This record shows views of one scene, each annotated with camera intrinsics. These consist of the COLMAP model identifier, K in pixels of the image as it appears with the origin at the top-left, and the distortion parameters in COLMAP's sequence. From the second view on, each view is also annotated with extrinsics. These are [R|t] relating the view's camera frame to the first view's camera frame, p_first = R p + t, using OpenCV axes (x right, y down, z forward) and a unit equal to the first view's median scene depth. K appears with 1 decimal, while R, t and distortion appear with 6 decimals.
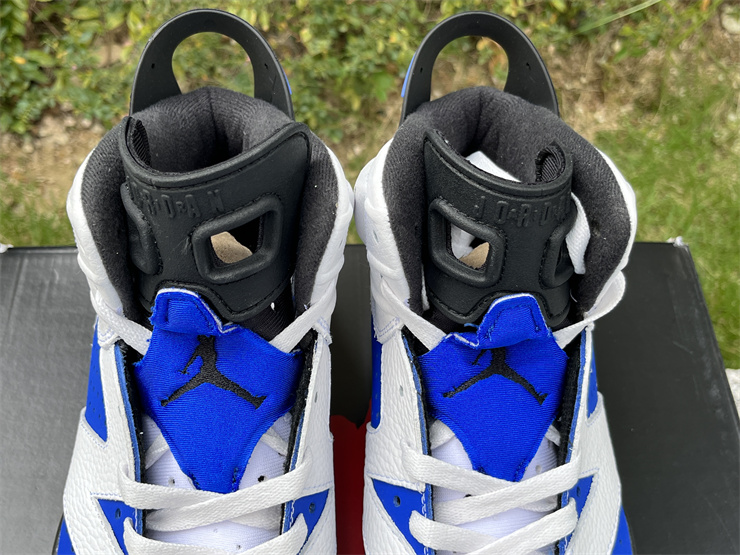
lens RADIAL K [[879.3, 0, 370.0], [0, 879.3, 277.5], [0, 0, 1]] dist [0.006769, -0.085858]
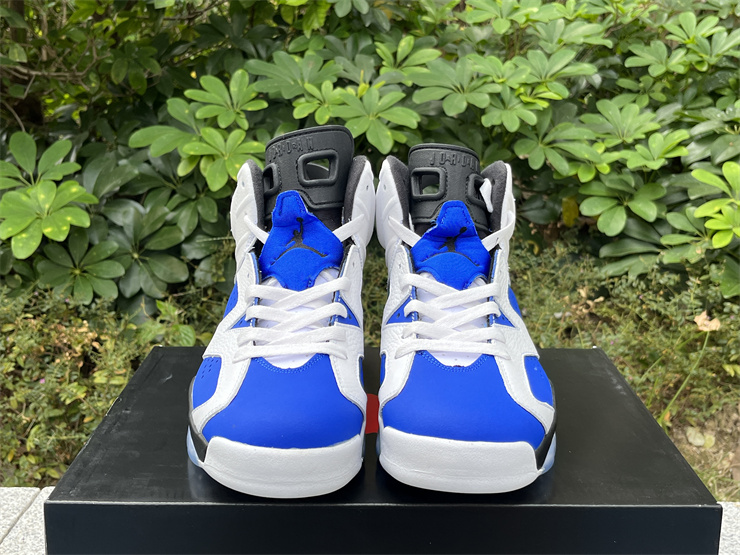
lens RADIAL K [[879.3, 0, 370.0], [0, 879.3, 277.5], [0, 0, 1]] dist [0.006769, -0.085858]
pose [[0.999027, -0.013647, -0.041935, 0.049418], [-0.016660, 0.763658, -0.645406, 1.346090], [0.040832, 0.645477, 0.762687, -0.399252]]
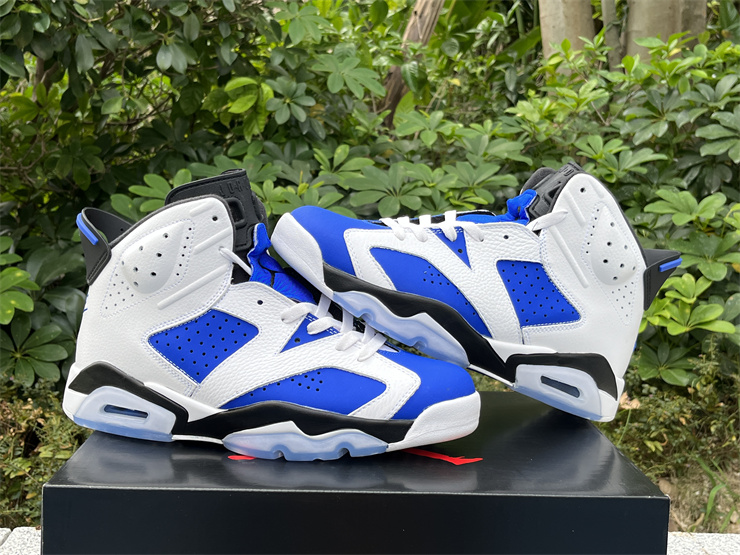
lens RADIAL K [[879.9, 0, 366.2], [0, 879.9, 294.1], [0, 0, 1]] dist [-0.005731, -0.045043]
pose [[0.997992, -0.004861, 0.063158, -0.021680], [0.050103, 0.670654, -0.740077, 1.465968], [-0.038759, 0.741755, 0.669550, -0.387155]]
